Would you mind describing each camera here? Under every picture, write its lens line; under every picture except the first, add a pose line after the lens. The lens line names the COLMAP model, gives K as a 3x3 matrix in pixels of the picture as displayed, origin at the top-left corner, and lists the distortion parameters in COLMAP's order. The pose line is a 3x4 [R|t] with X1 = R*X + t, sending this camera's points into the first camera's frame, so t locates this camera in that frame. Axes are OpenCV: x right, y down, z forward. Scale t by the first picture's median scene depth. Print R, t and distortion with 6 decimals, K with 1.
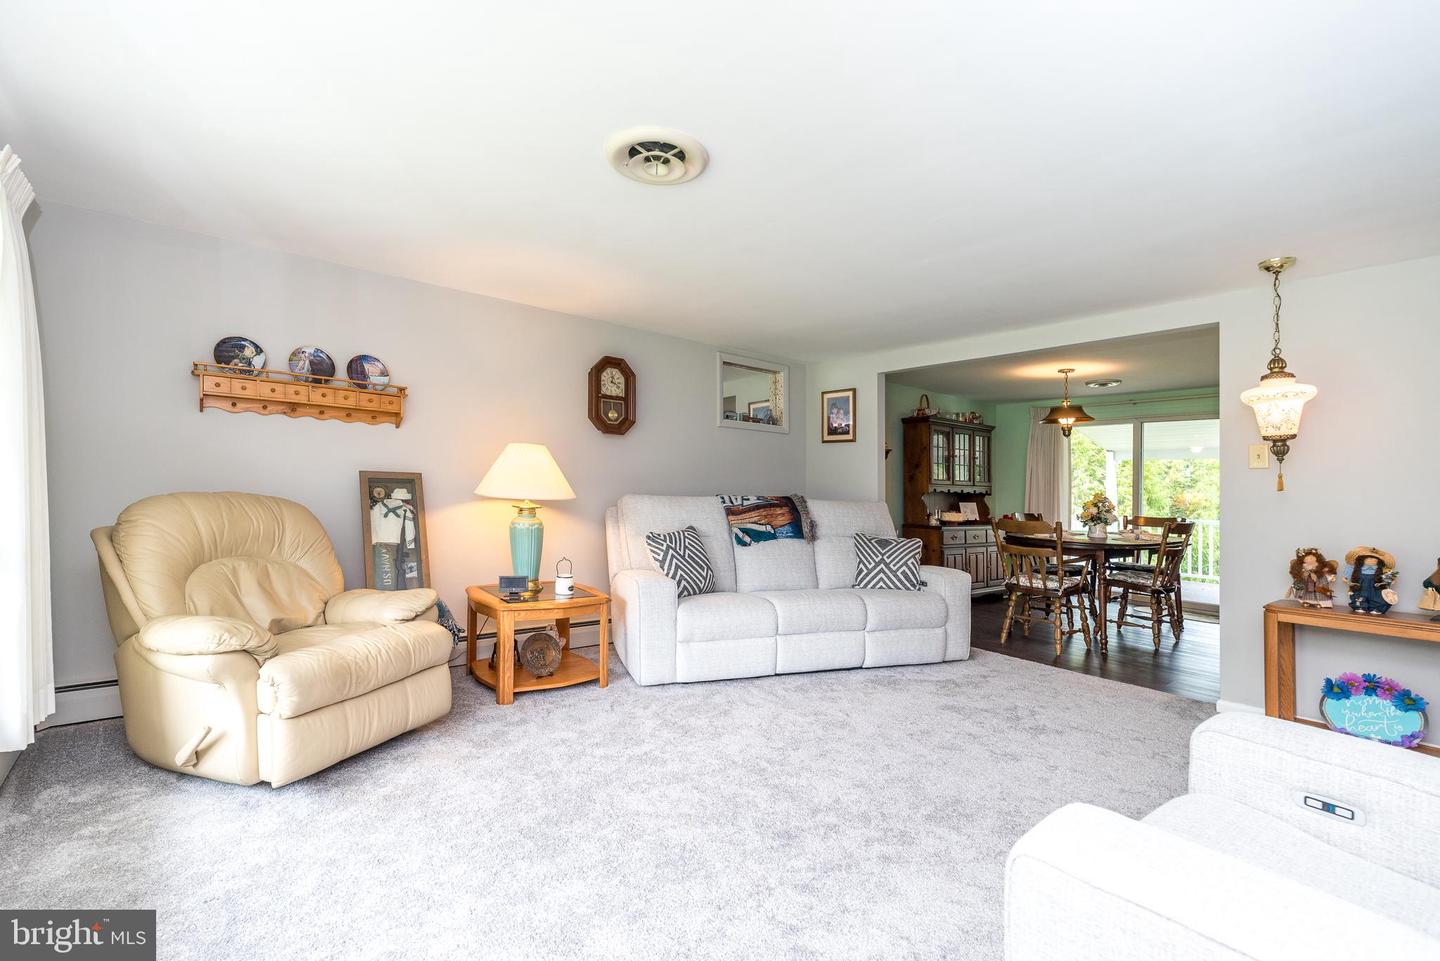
lens RADIAL K [[642.7, 0, 719.7], [0, 642.7, 529.6], [0, 0, 1]] dist [0.000818, 0.000164]
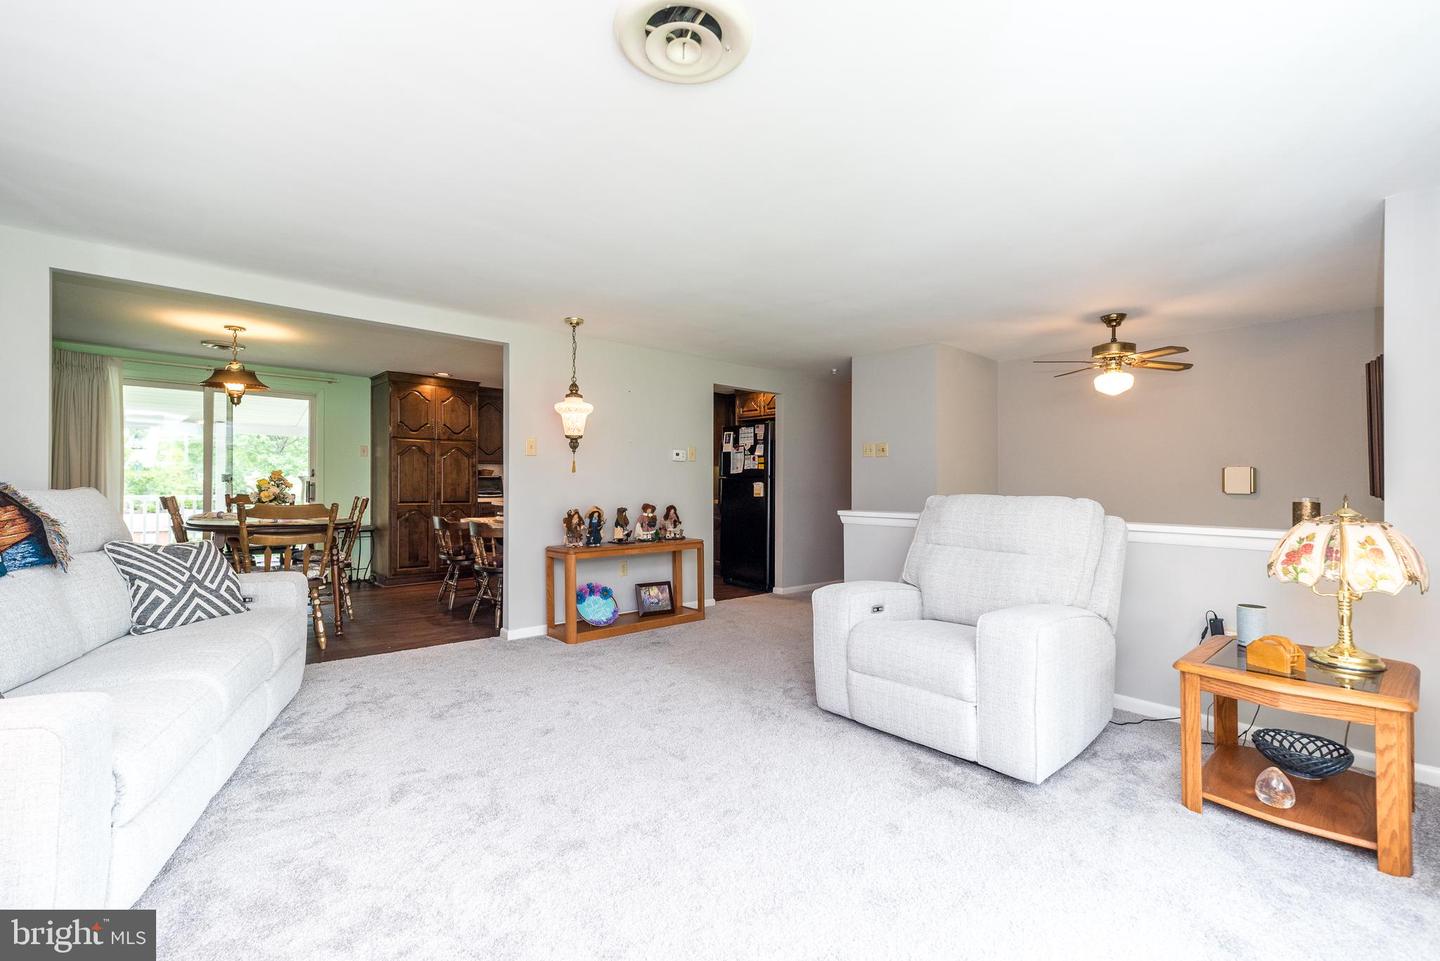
lens RADIAL K [[627.4, 0, 720.0], [0, 627.4, 480.5], [0, 0, 1]] dist [0.002644, 0.000006]
pose [[-0.044852, -0.022302, 0.998745, -0.414429], [0.047320, 0.998581, 0.024423, -0.041994], [-0.997872, 0.048356, -0.043733, 0.499401]]
